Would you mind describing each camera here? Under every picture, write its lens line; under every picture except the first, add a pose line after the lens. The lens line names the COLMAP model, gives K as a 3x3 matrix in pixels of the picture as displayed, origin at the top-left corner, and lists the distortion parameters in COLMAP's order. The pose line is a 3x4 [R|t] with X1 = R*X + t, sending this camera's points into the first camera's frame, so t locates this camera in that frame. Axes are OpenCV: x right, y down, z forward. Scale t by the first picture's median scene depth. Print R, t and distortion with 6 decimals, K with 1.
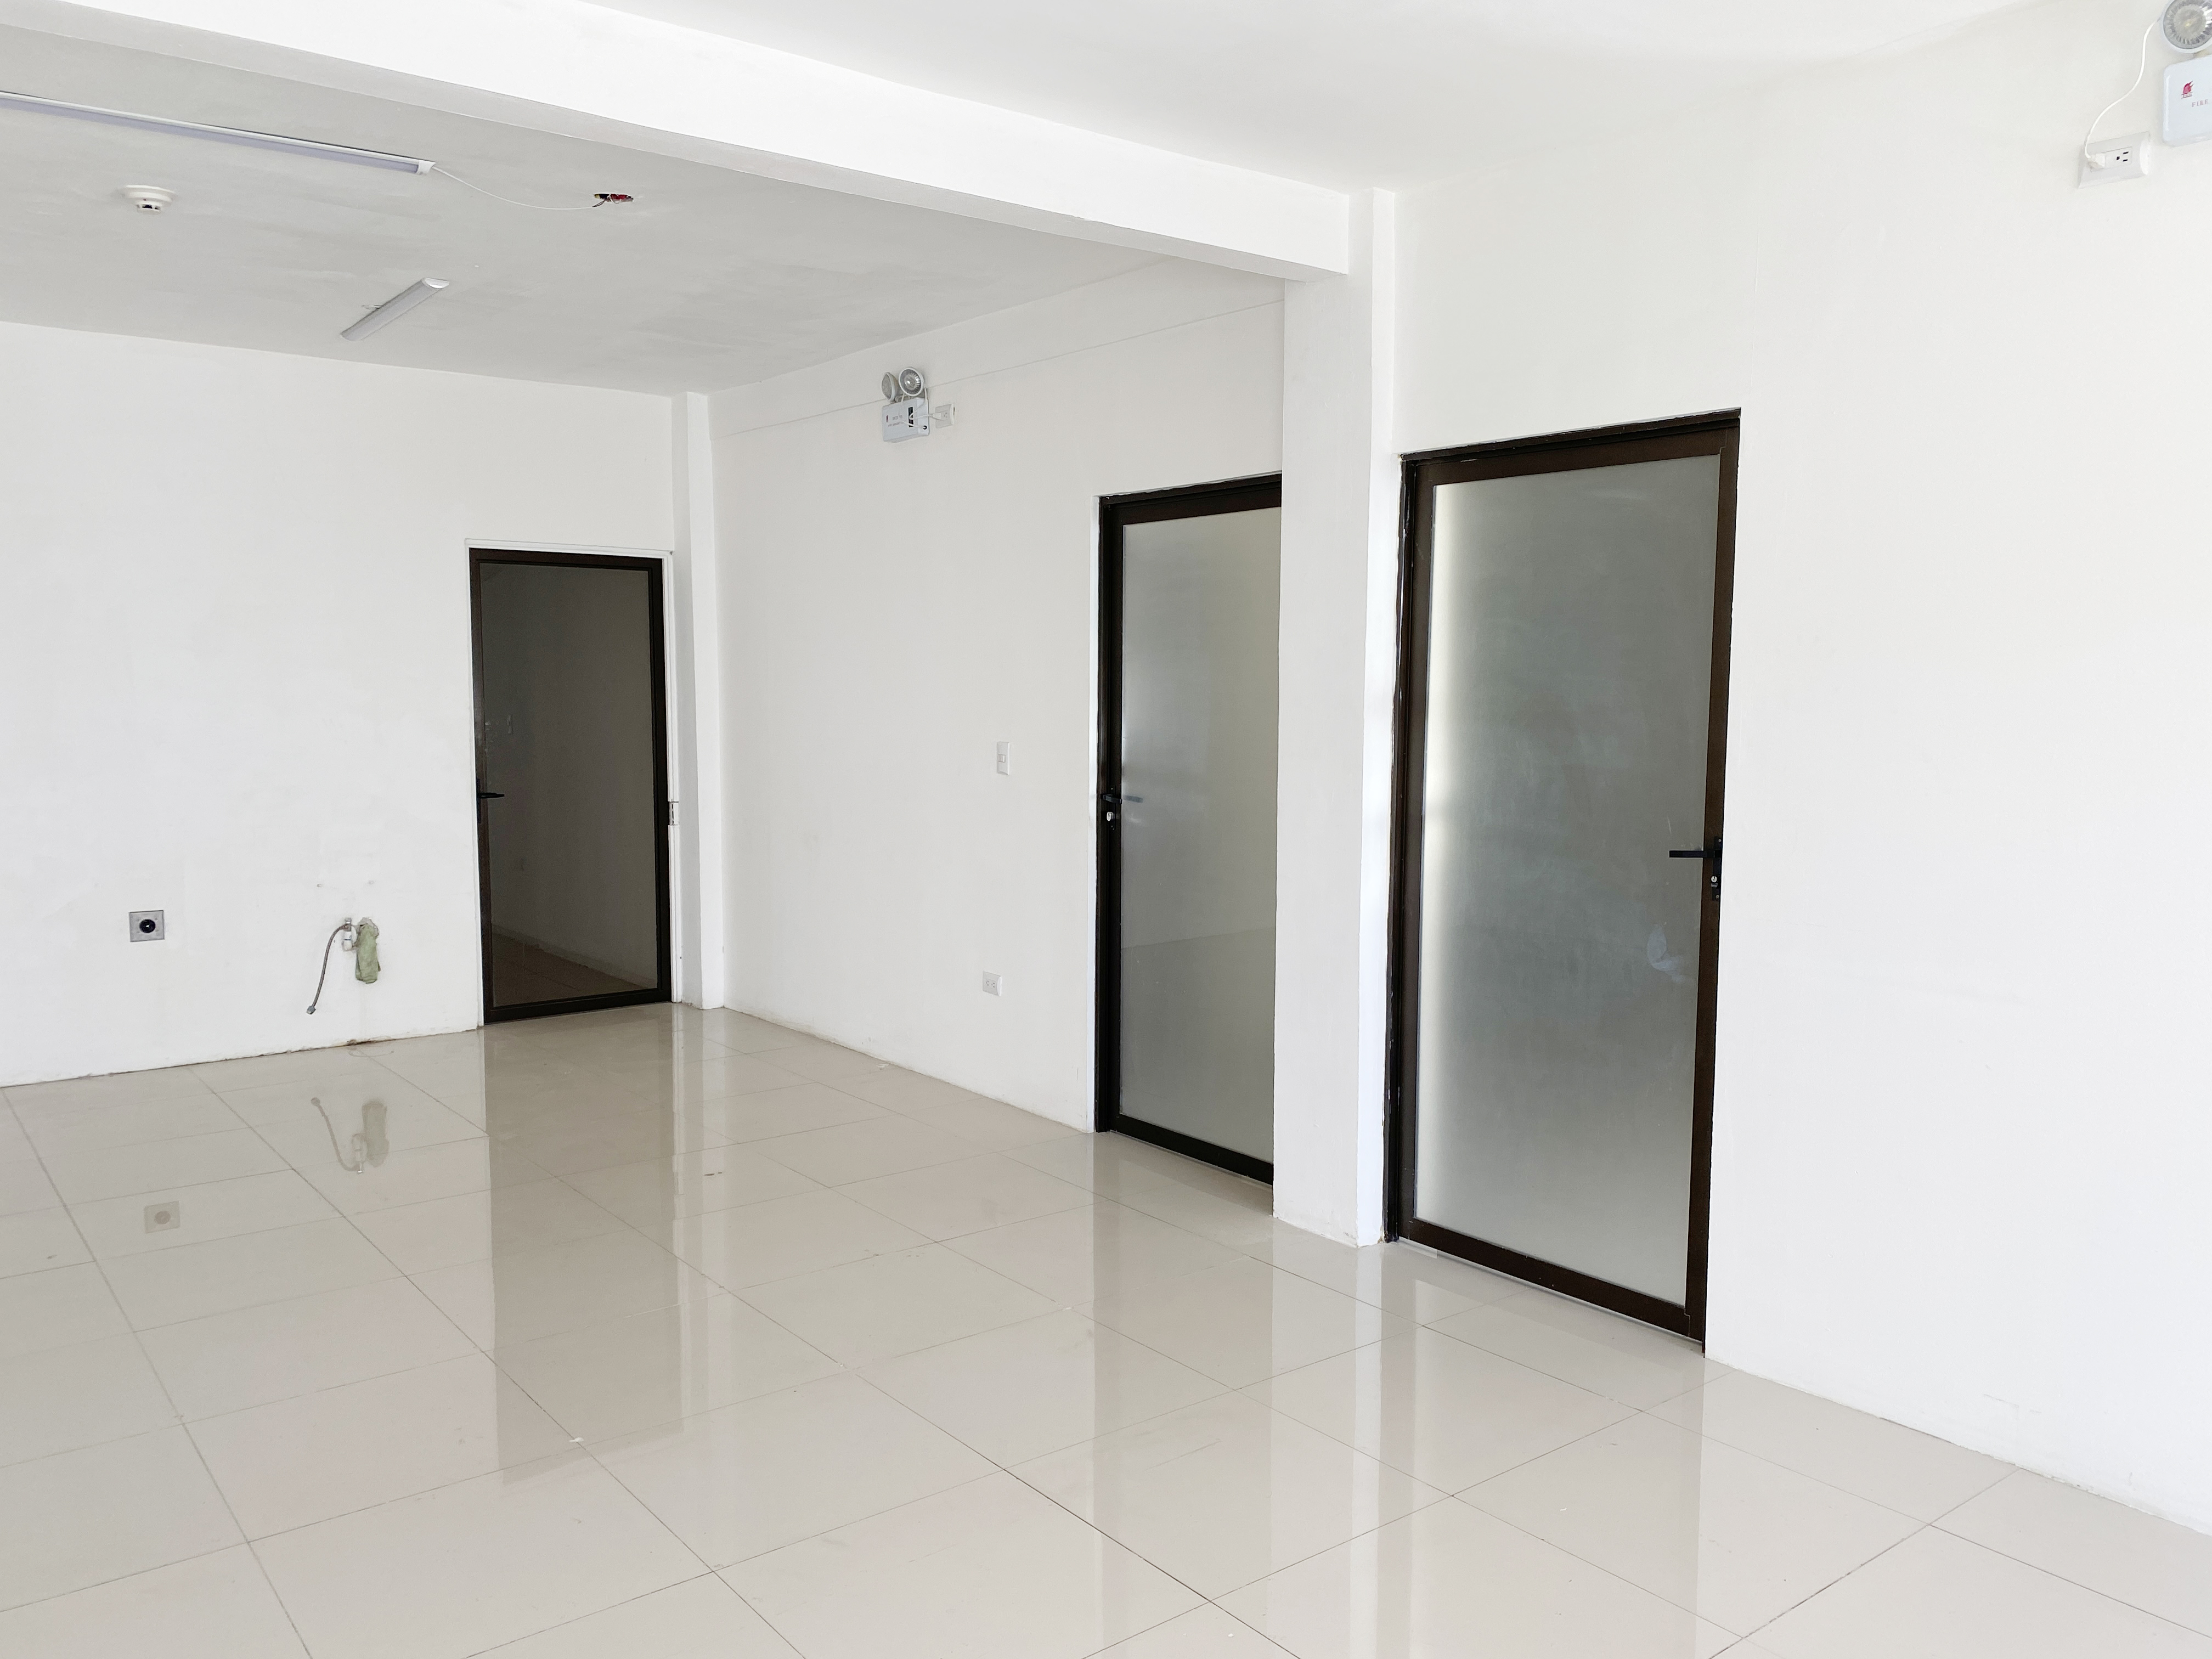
lens RADIAL K [[1682.8, 0, 1109.7], [0, 1682.8, 845.8], [0, 0, 1]] dist [0.071018, -0.092439]
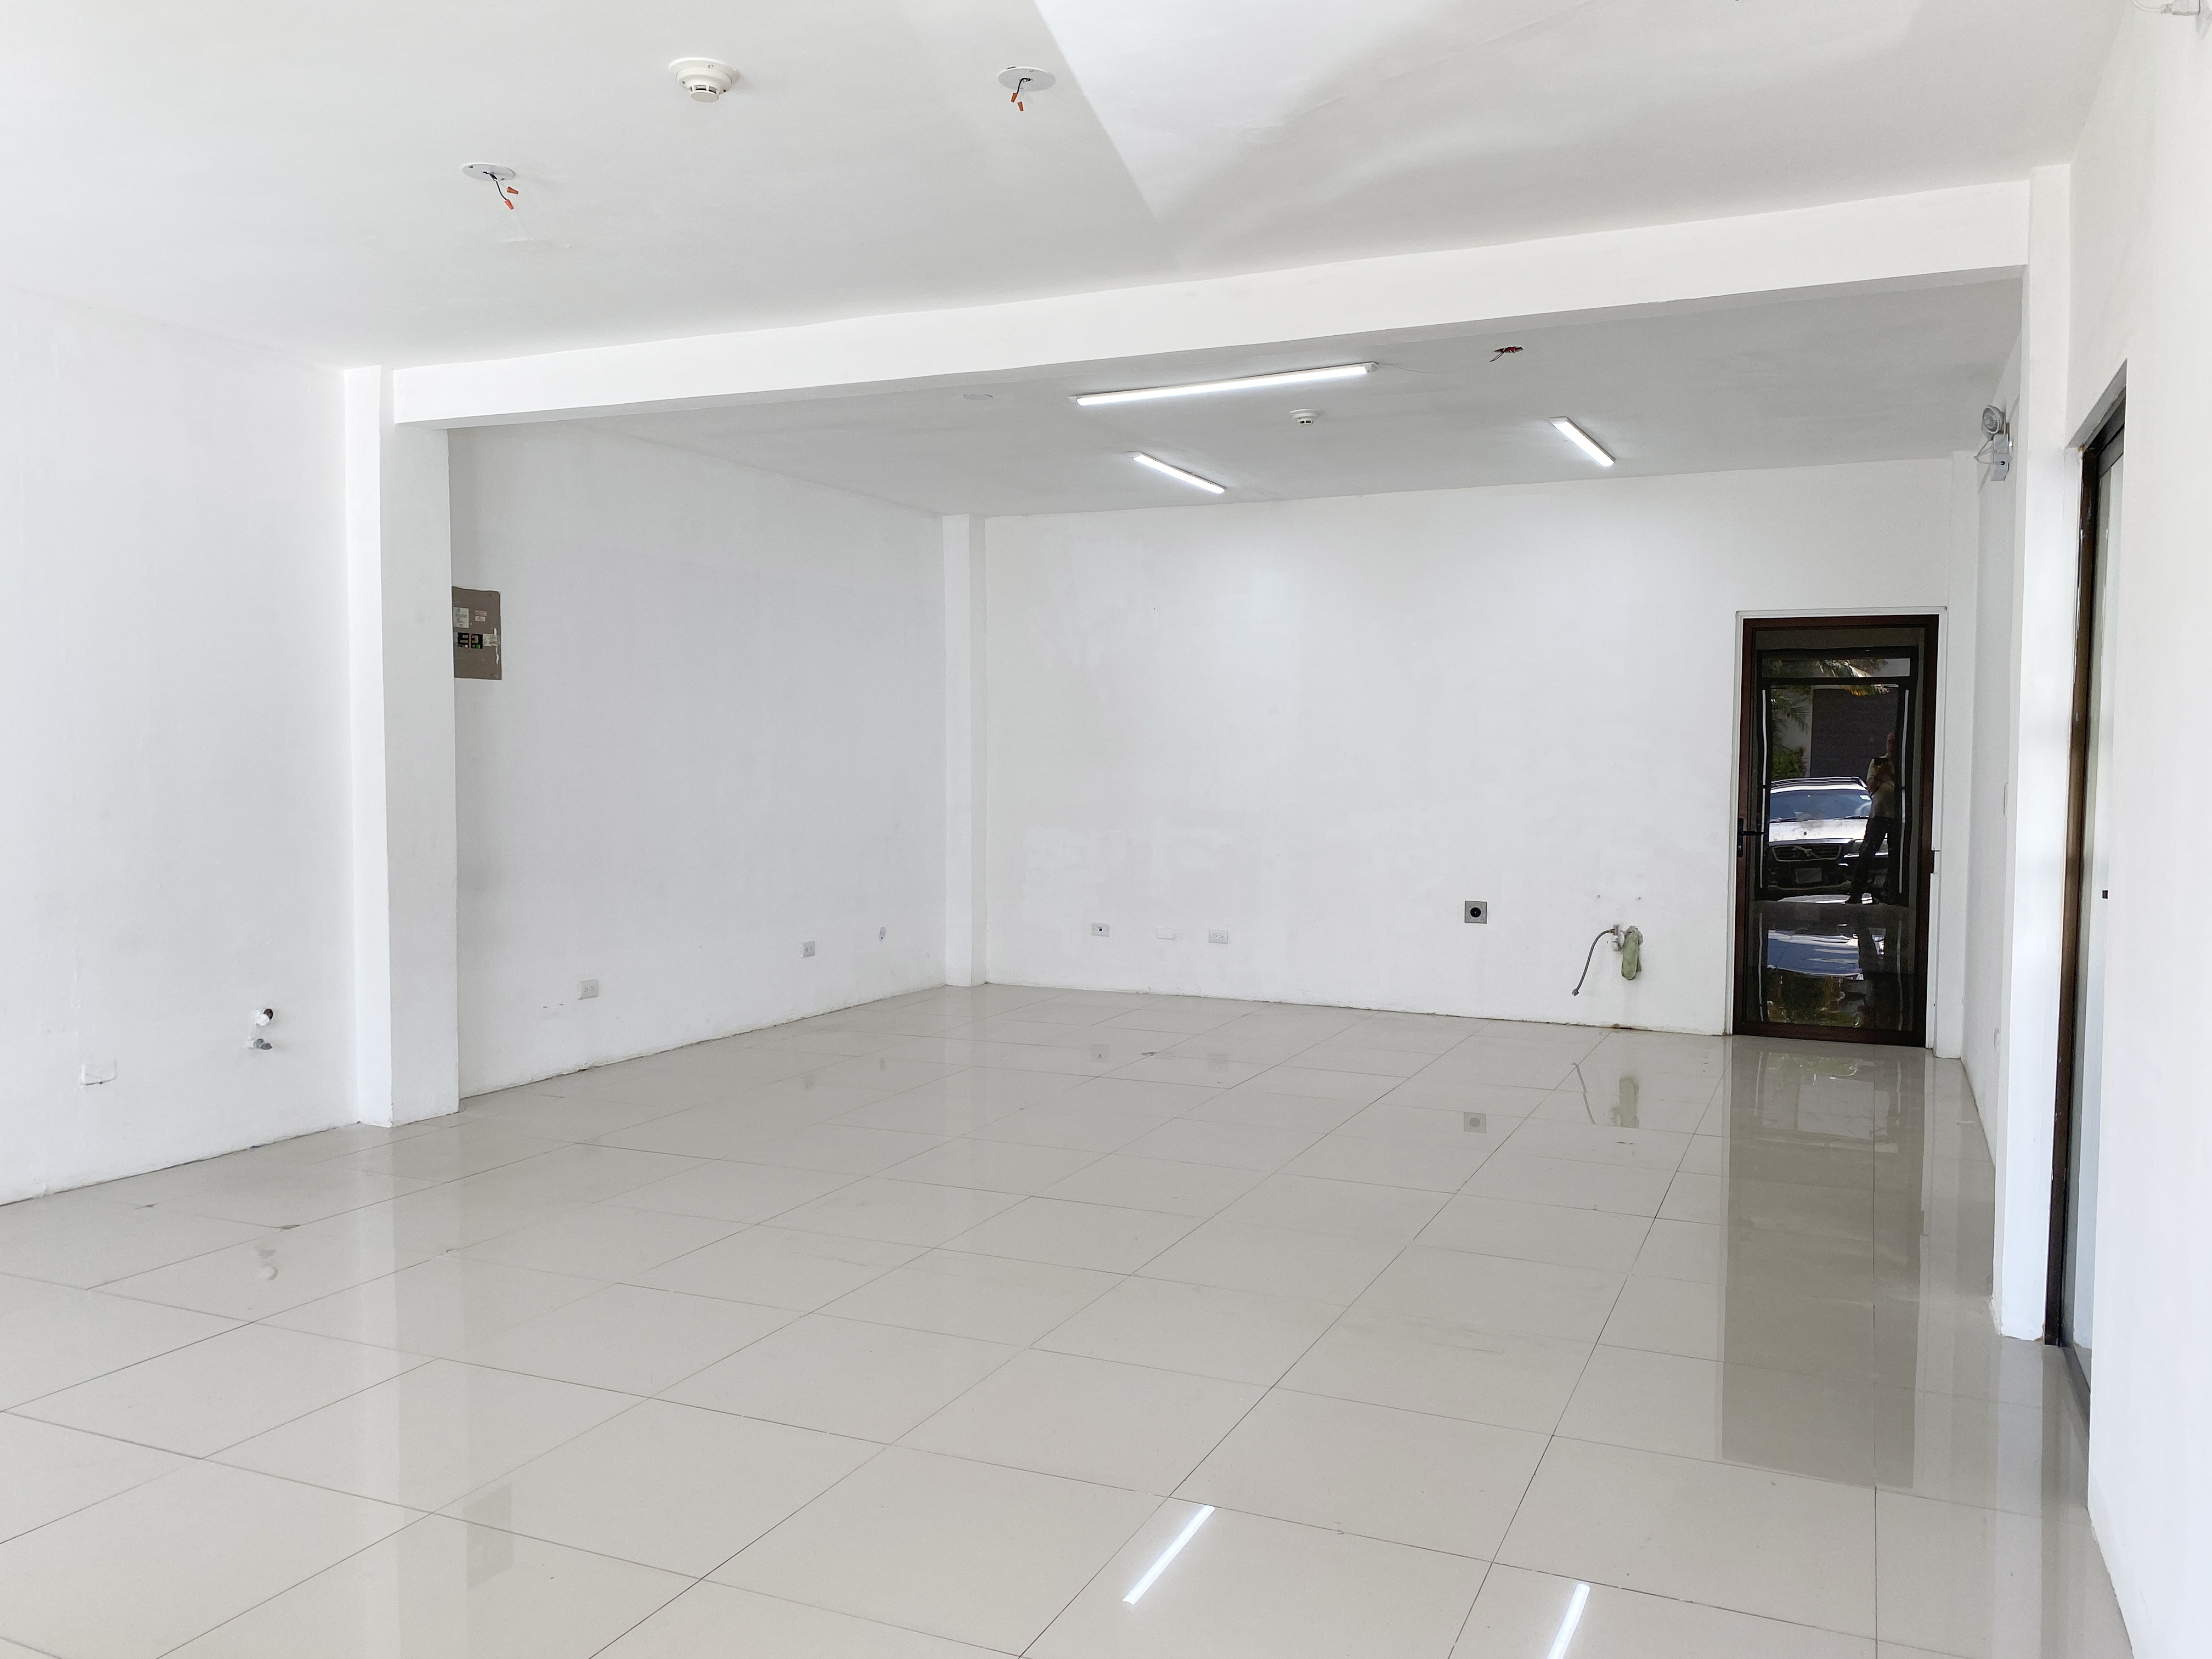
lens RADIAL K [[1682.8, 0, 1126.9], [0, 1682.8, 821.7], [0, 0, 1]] dist [0.071018, -0.092439]
pose [[0.469668, 0.036342, -0.882095, 0.540296], [-0.091386, 0.995786, -0.007632, 0.011776], [0.878101, 0.084195, 0.471010, 0.117835]]
